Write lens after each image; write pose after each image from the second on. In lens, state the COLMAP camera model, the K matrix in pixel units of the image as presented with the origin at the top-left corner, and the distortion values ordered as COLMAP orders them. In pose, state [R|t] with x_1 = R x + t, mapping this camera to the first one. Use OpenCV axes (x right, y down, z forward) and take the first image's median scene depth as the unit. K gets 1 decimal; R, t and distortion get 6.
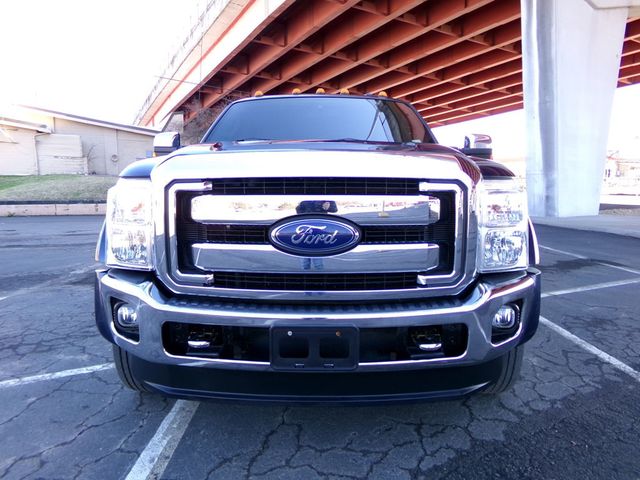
lens RADIAL K [[440.2, 0, 320.0], [0, 440.2, 240.0], [0, 0, 1]] dist [-0.042048, 0.059345]
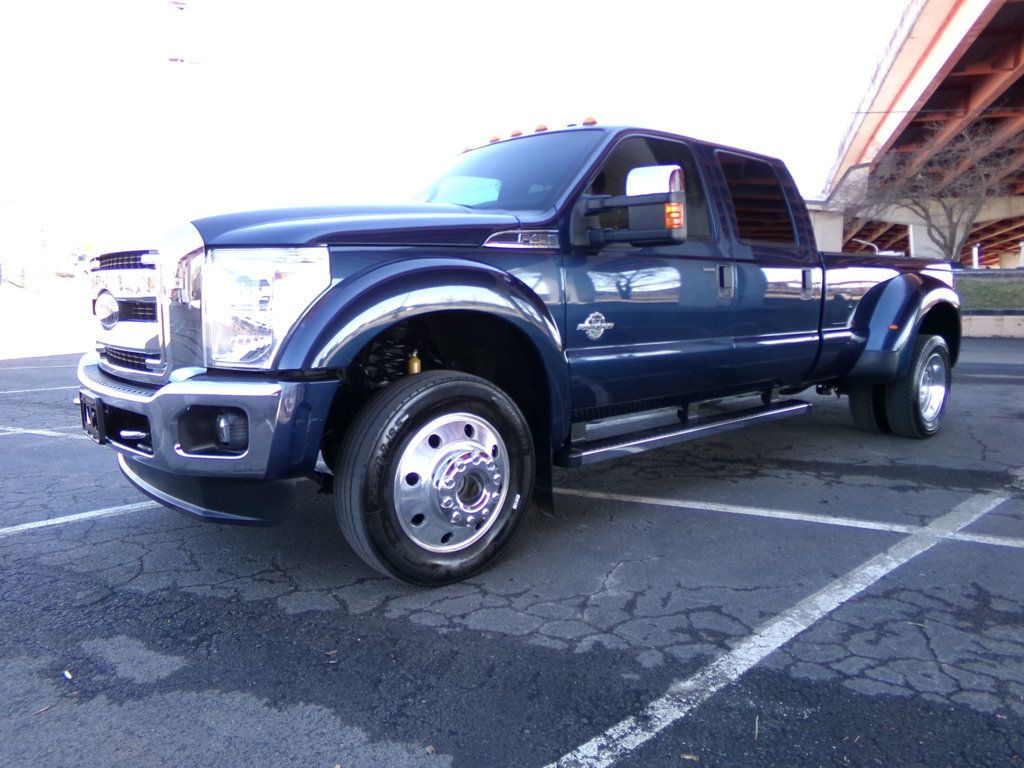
lens RADIAL K [[704.3, 0, 512.0], [0, 704.3, 384.0], [0, 0, 1]] dist [-0.042048, 0.059345]
pose [[0.658598, 0.097412, -0.746163, 1.067268], [-0.093237, 0.994508, 0.047538, -0.002902], [0.746696, 0.038262, 0.664064, 0.359363]]
